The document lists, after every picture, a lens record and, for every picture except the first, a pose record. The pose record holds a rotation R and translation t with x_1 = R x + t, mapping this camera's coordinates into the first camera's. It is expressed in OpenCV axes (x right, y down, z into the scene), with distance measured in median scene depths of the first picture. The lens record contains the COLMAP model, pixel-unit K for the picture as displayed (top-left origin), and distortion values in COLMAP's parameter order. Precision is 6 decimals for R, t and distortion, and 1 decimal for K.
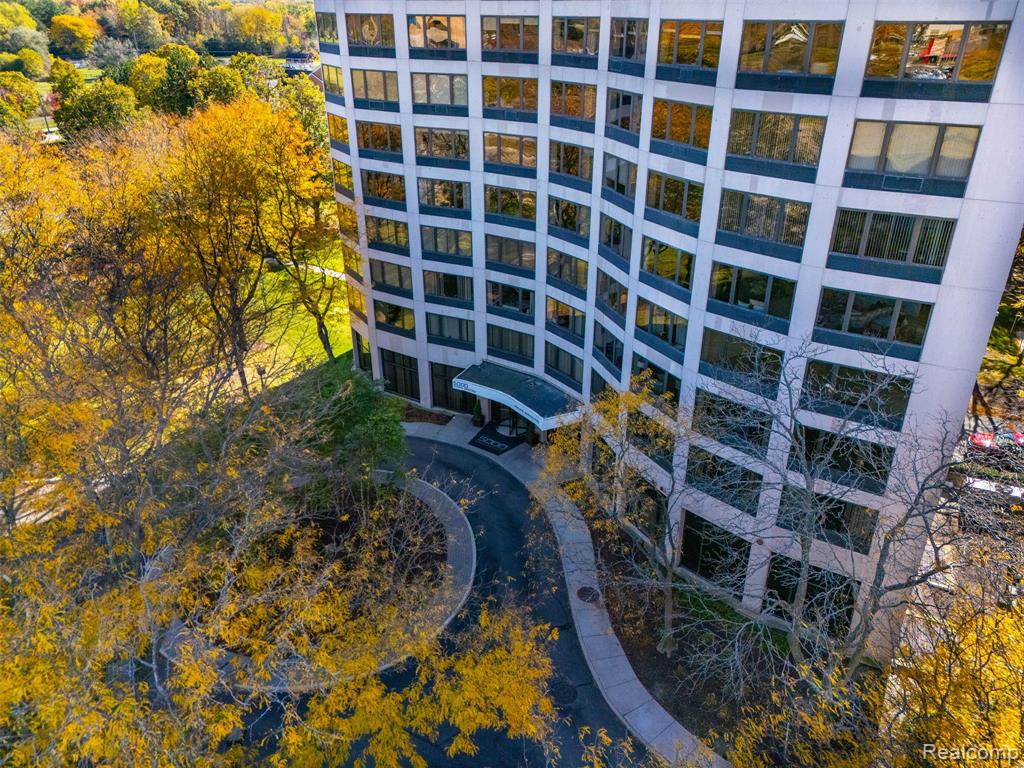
lens RADIAL K [[733.3, 0, 510.7], [0, 733.3, 390.1], [0, 0, 1]] dist [0.110257, -0.108207]
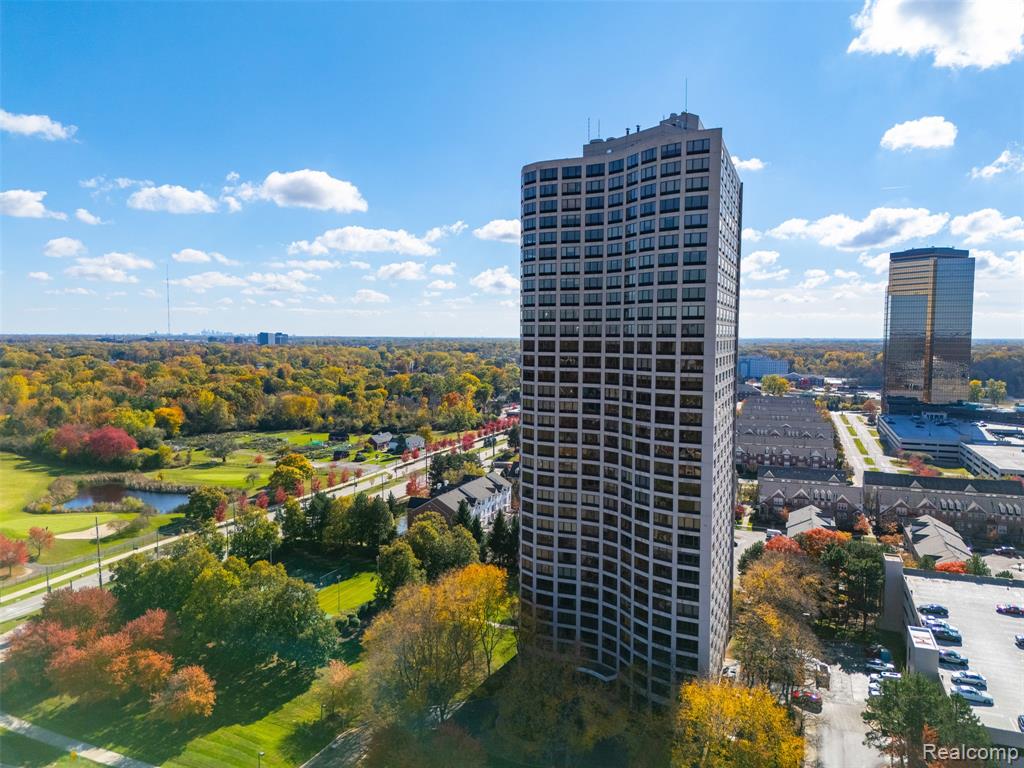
lens RADIAL K [[733.3, 0, 510.7], [0, 733.3, 390.1], [0, 0, 1]] dist [0.110257, -0.108207]
pose [[0.997336, 0.005240, 0.072750, -0.604916], [0.024230, 0.916974, -0.398210, 0.171593], [-0.068797, 0.398912, 0.914405, -2.405567]]
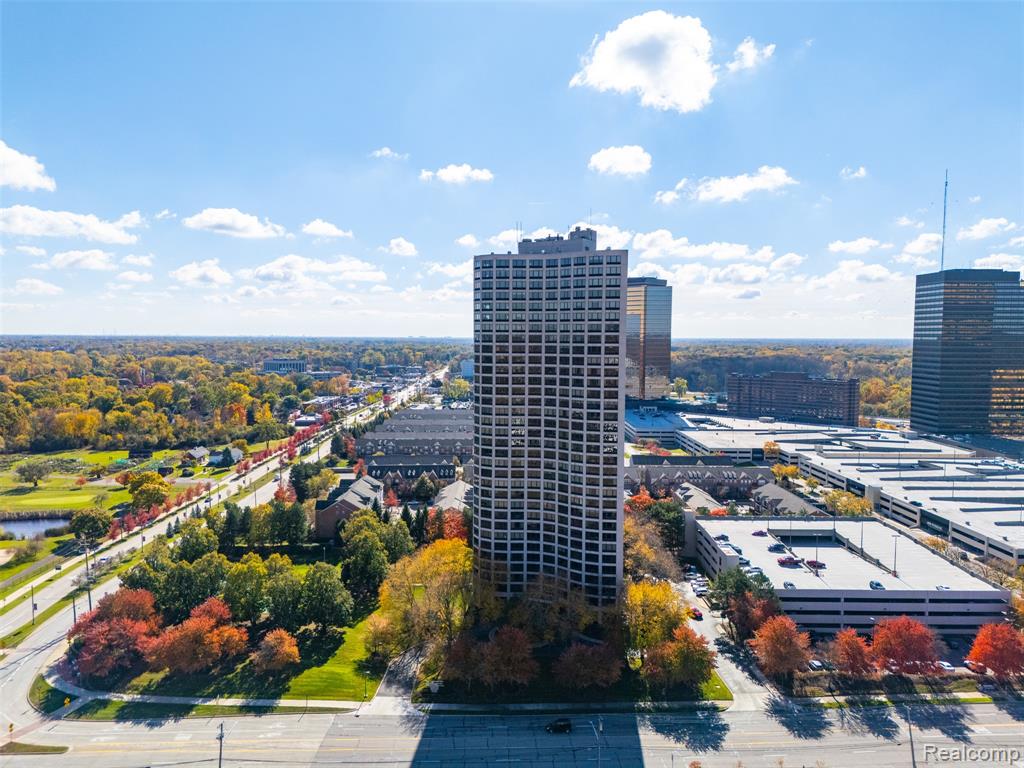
lens RADIAL K [[733.3, 0, 510.7], [0, 733.3, 390.1], [0, 0, 1]] dist [0.110257, -0.108207]
pose [[0.904308, -0.020375, 0.426395, -2.213151], [0.189233, 0.914489, -0.357632, 0.454970], [-0.382647, 0.404098, 0.830835, -3.448203]]
